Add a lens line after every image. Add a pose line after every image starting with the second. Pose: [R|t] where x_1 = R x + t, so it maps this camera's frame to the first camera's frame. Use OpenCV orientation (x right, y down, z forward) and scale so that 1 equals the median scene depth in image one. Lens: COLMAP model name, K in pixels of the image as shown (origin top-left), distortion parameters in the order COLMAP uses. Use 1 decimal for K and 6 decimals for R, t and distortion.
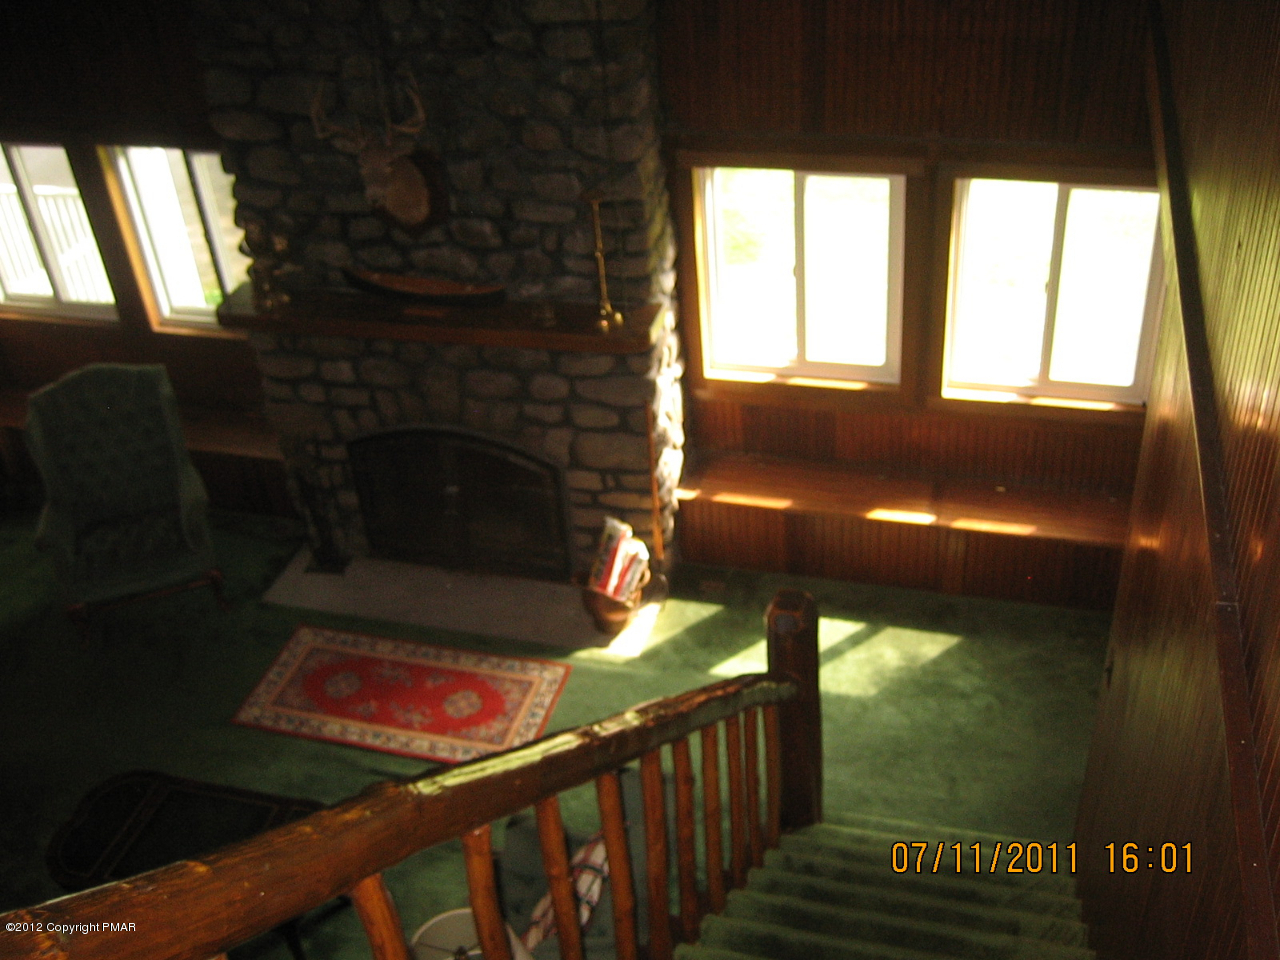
lens RADIAL K [[1343.7, 0, 658.8], [0, 1343.7, 473.6], [0, 0, 1]] dist [-0.150765, 0.204270]
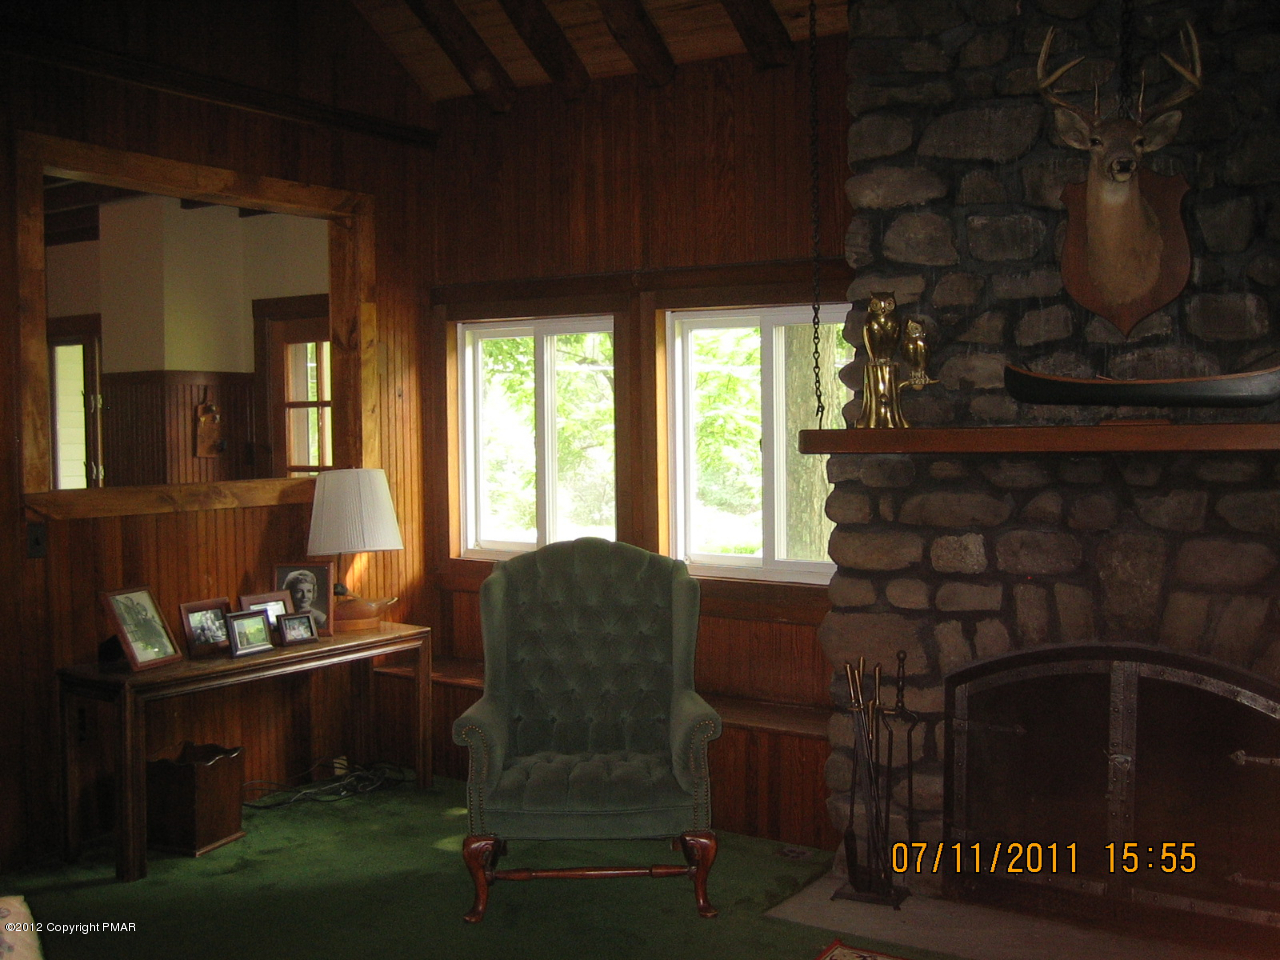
lens RADIAL K [[1343.7, 0, 658.8], [0, 1343.7, 473.6], [0, 0, 1]] dist [-0.150765, 0.204270]
pose [[0.951960, 0.069260, -0.298289, -0.196926], [-0.214925, 0.844977, -0.489716, 0.254371], [0.218129, 0.530299, 0.819269, 0.426628]]
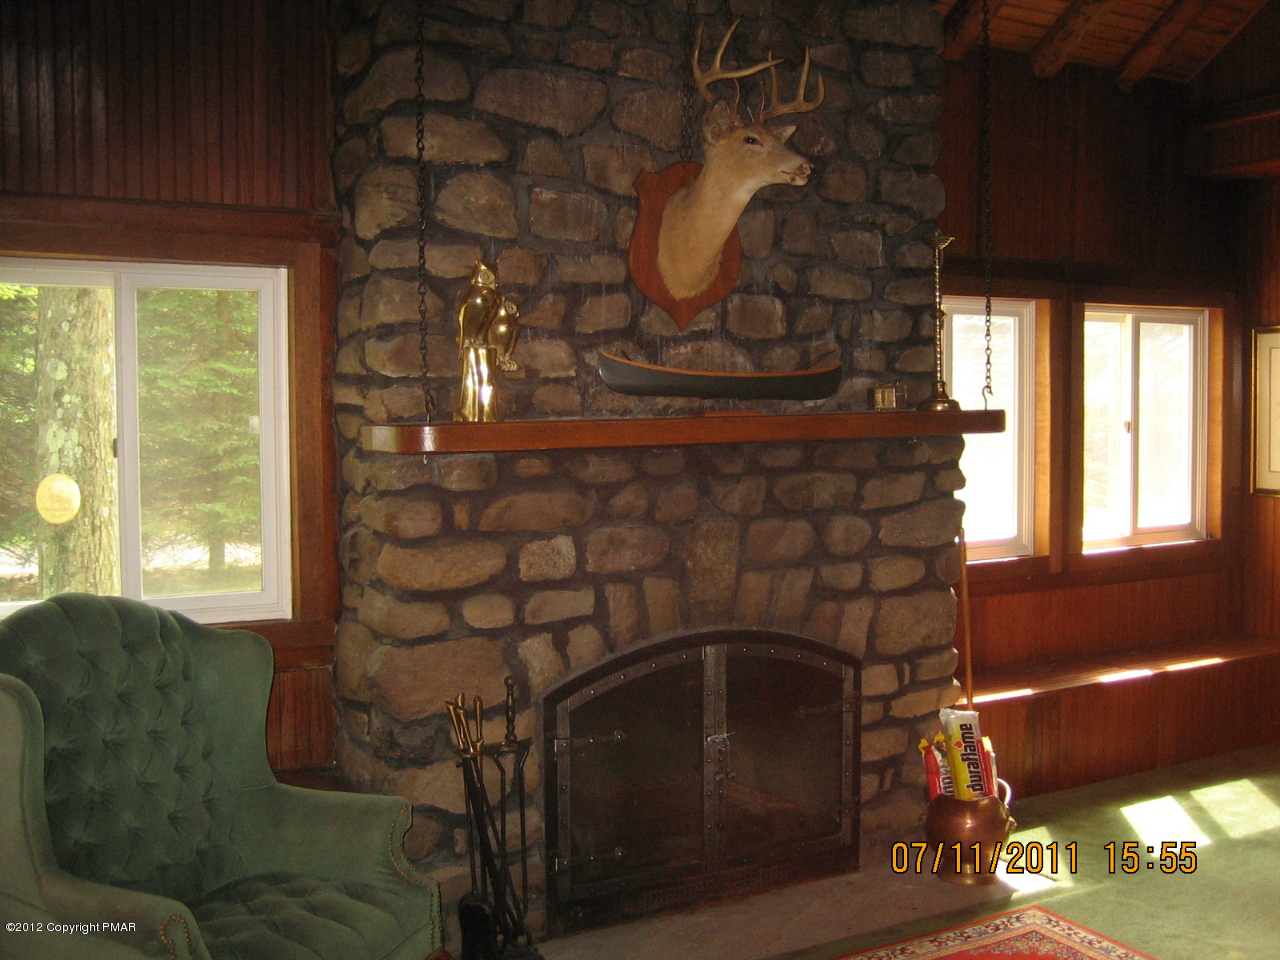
lens RADIAL K [[1343.7, 0, 658.8], [0, 1343.7, 473.6], [0, 0, 1]] dist [-0.150765, 0.204270]
pose [[0.701773, 0.024758, 0.711970, -0.661723], [0.369490, 0.841818, -0.393472, 0.151929], [-0.609091, 0.539194, 0.581617, 0.626983]]
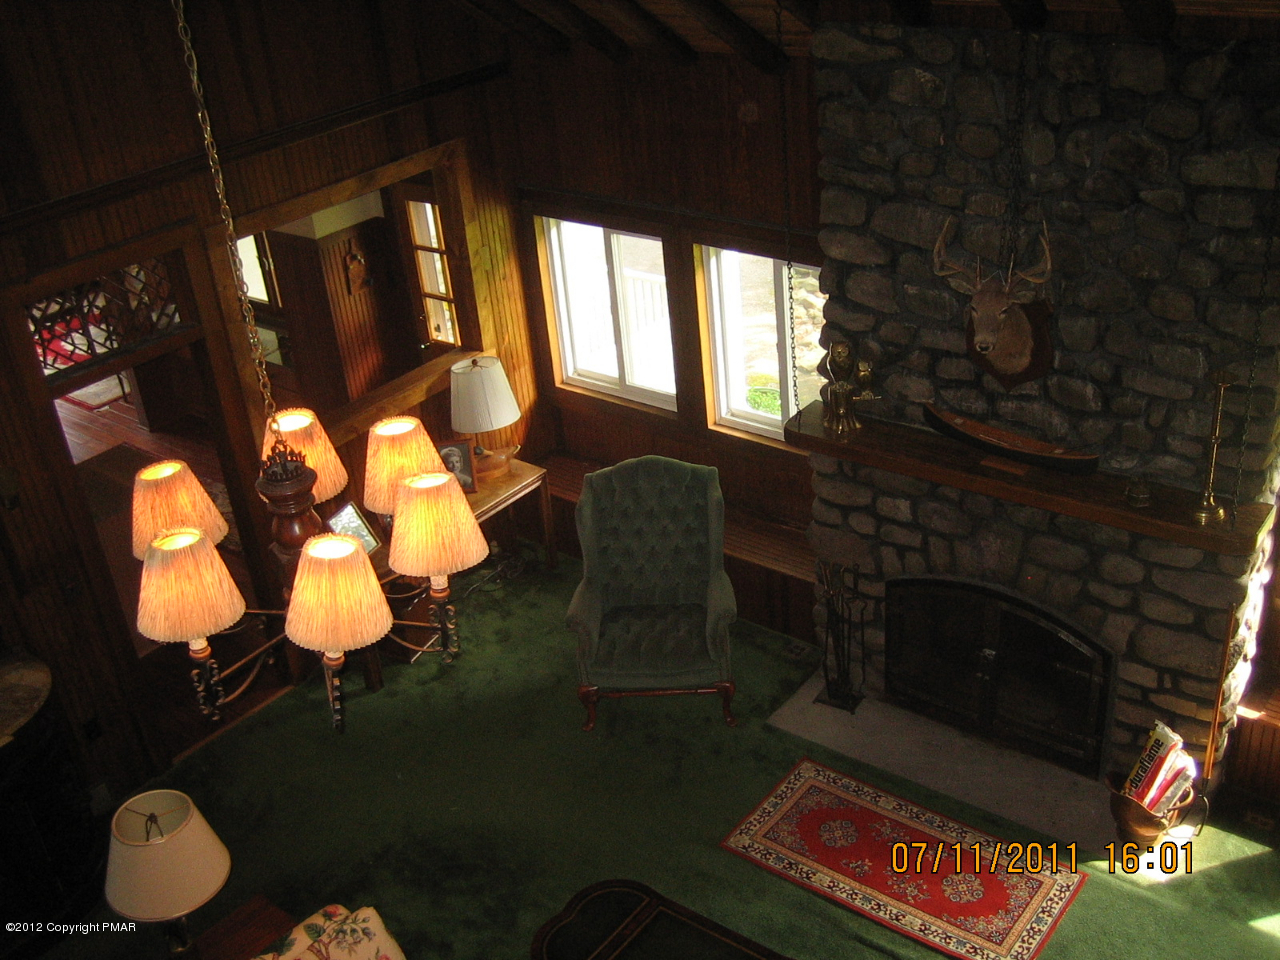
lens RADIAL K [[1343.7, 0, 658.8], [0, 1343.7, 473.6], [0, 0, 1]] dist [-0.150765, 0.204270]
pose [[0.924849, 0.170425, -0.340015, -0.078094], [-0.196648, 0.979489, -0.043942, -0.026387], [0.325553, 0.107503, 0.939393, 0.039014]]
